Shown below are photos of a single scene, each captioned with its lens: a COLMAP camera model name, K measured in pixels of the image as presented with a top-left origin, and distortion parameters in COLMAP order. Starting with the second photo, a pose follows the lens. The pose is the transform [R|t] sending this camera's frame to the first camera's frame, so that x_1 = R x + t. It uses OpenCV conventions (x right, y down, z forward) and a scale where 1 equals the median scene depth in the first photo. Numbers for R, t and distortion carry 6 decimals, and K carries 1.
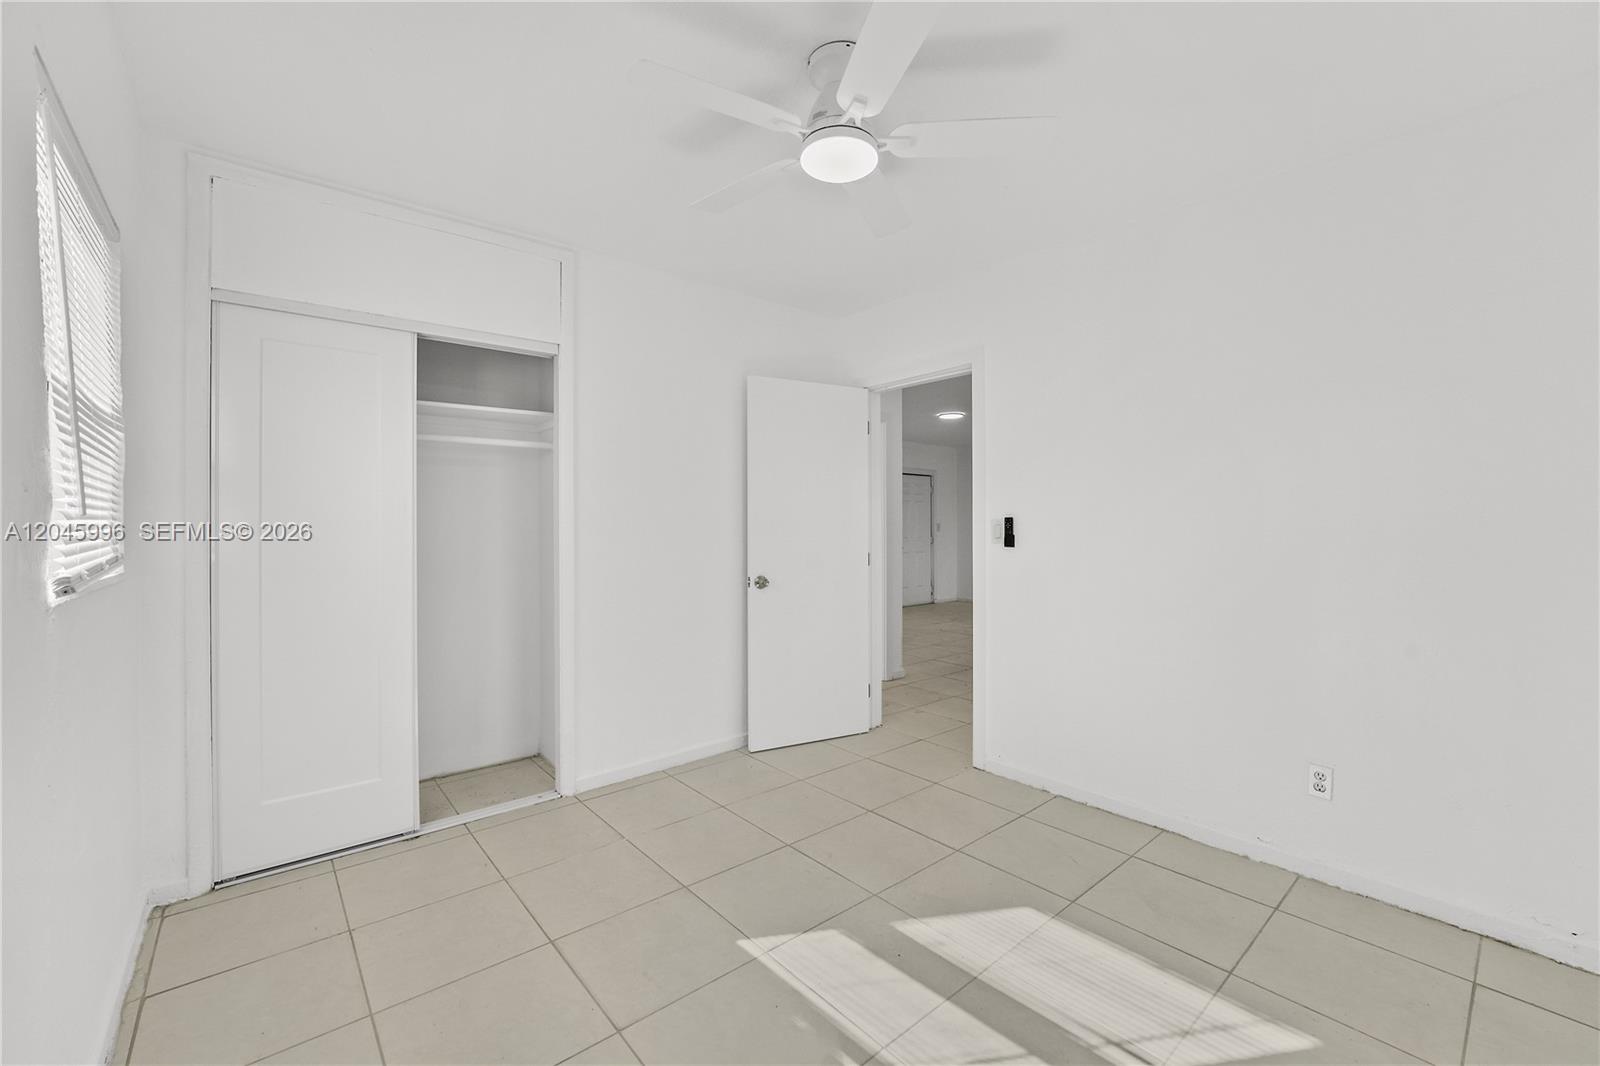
lens RADIAL K [[652.0, 0, 794.1], [0, 652.0, 536.3], [0, 0, 1]] dist [0.002036, 0.000046]
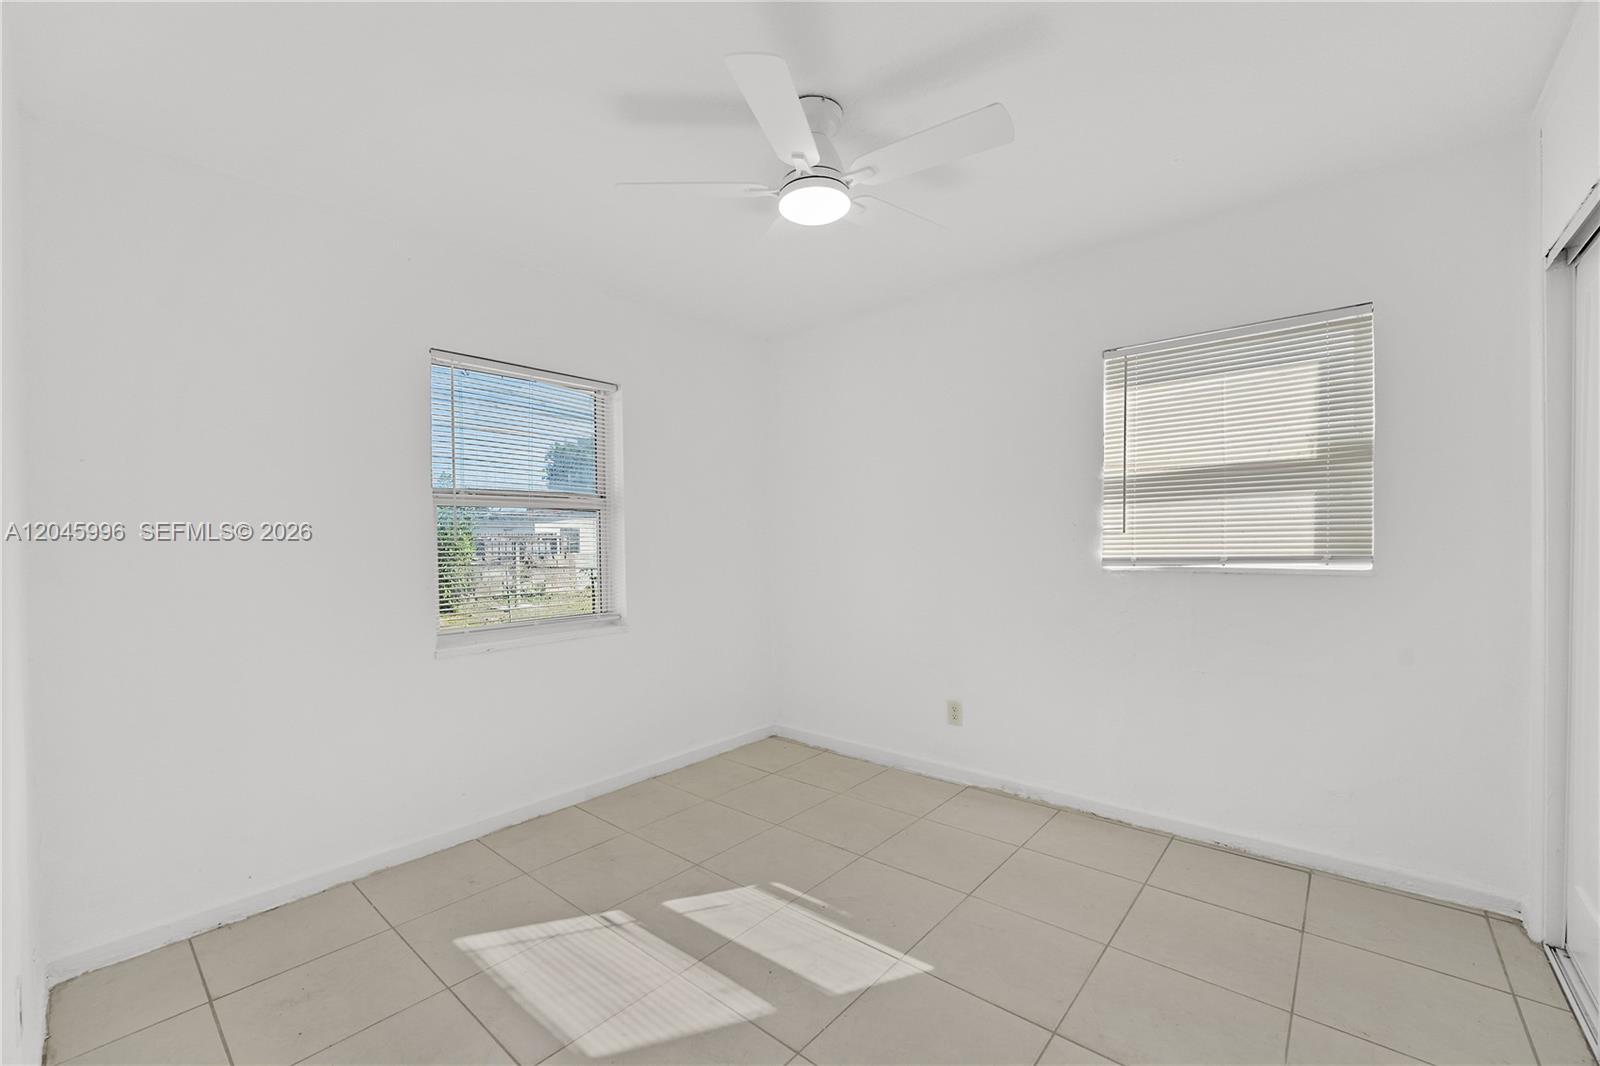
lens RADIAL K [[652.0, 0, 798.8], [0, 652.0, 544.8], [0, 0, 1]] dist [0.002036, 0.000046]
pose [[-0.987284, 0.013263, -0.158412, 0.156242], [0.012587, 0.999907, 0.005268, -0.009988], [0.158467, 0.003207, -0.987359, 1.175539]]
